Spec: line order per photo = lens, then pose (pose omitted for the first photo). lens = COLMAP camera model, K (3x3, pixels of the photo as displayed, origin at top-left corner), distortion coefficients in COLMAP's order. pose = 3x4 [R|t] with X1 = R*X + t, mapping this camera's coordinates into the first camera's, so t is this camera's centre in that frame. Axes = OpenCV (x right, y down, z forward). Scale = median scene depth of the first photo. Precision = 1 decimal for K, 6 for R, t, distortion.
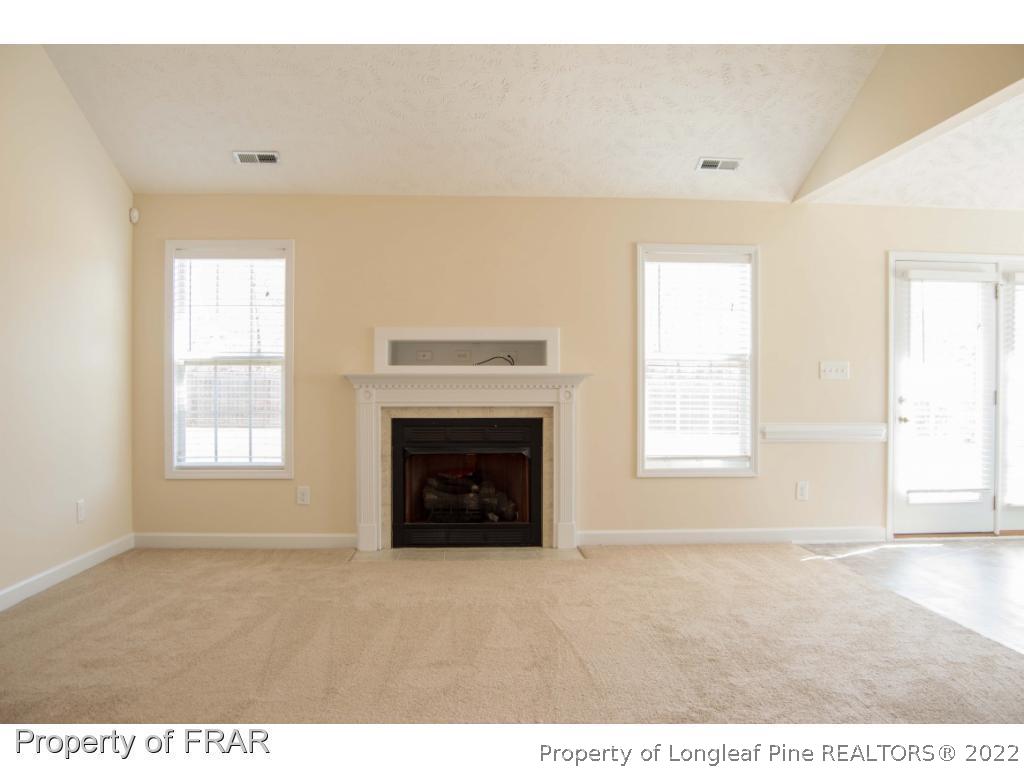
lens RADIAL K [[839.2, 0, 512.0], [0, 839.2, 384.0], [0, 0, 1]] dist [-0.067193, 0.002281]
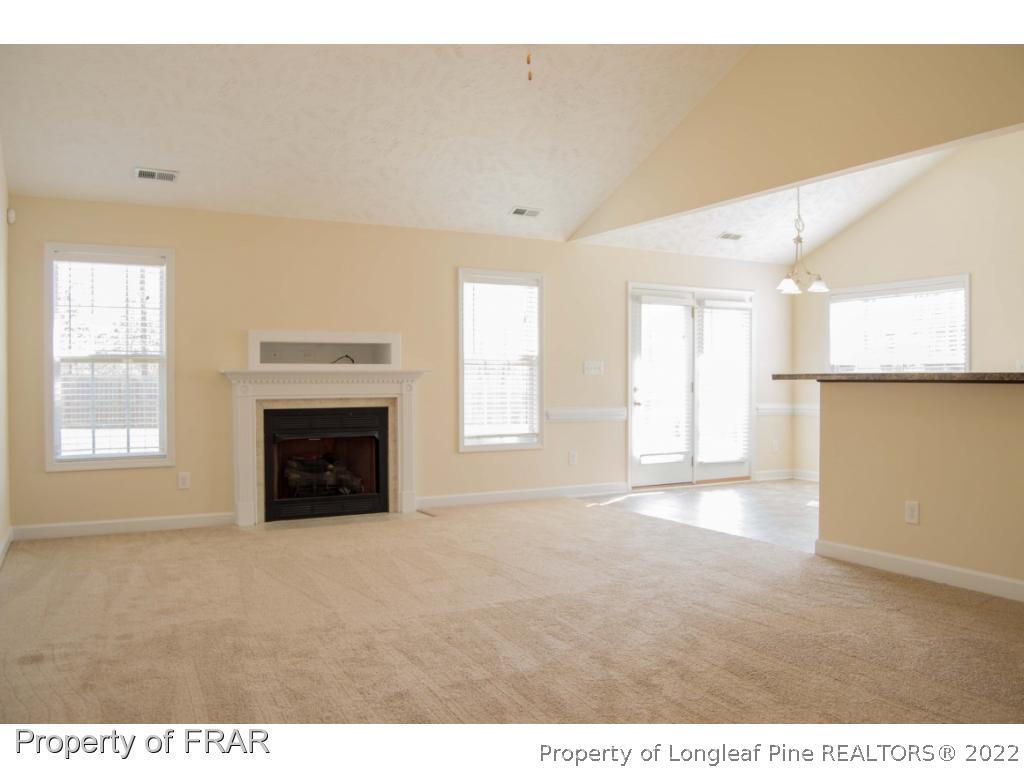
lens RADIAL K [[839.2, 0, 512.0], [0, 839.2, 384.0], [0, 0, 1]] dist [-0.067193, 0.002281]
pose [[0.903882, -0.007010, 0.427725, -0.320750], [0.004848, 0.999969, 0.006144, 0.000581], [-0.427755, -0.003480, 0.903888, -0.180549]]
